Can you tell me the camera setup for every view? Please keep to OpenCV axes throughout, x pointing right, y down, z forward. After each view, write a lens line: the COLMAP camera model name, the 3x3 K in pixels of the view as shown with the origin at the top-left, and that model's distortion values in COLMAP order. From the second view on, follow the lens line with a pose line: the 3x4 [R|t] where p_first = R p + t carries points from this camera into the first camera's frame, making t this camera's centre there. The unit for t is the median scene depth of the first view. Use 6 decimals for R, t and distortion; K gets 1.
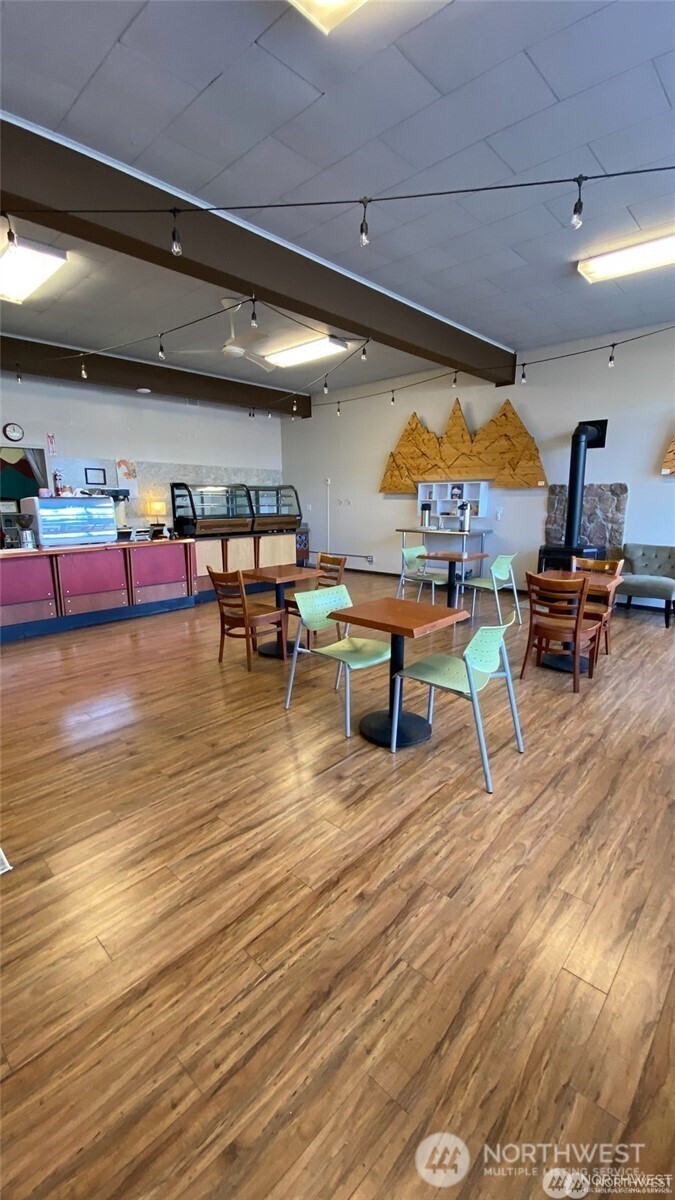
lens RADIAL K [[483.5, 0, 341.3], [0, 483.5, 599.3], [0, 0, 1]] dist [0.030120, -0.022990]
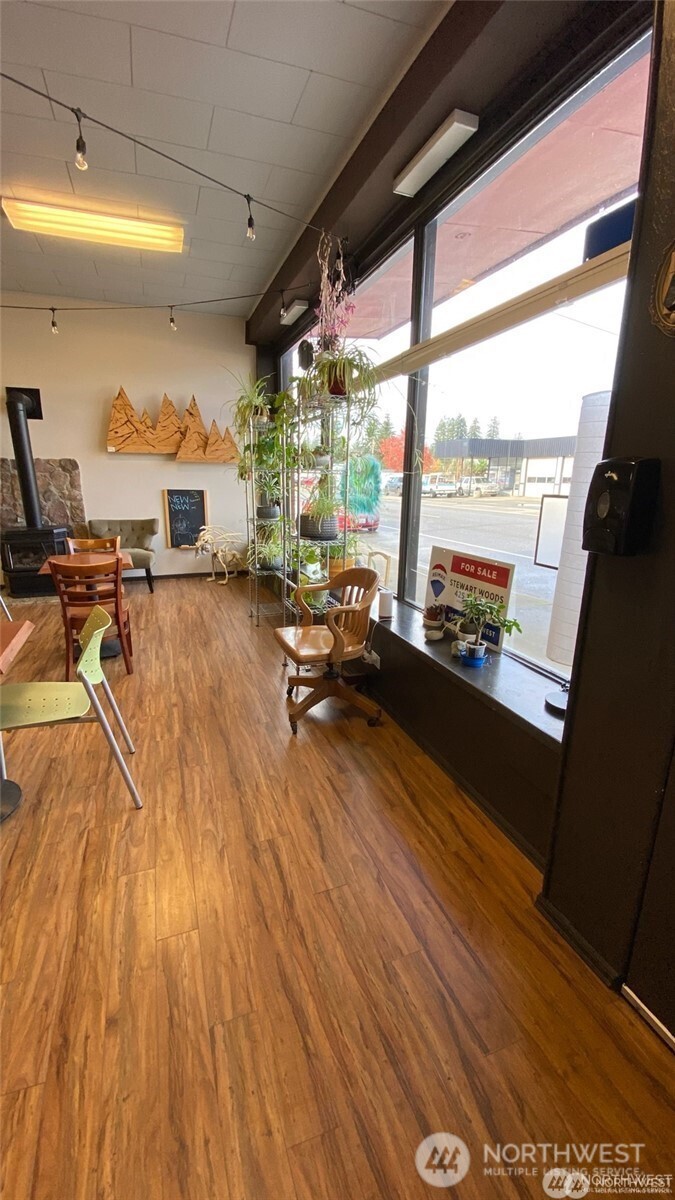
lens RADIAL K [[483.5, 0, 341.3], [0, 483.5, 599.3], [0, 0, 1]] dist [0.030120, -0.022990]
pose [[0.460398, -0.223084, 0.859225, -0.219880], [0.181130, 0.971154, 0.155090, -0.050784], [-0.869037, 0.084228, 0.487525, 0.212184]]
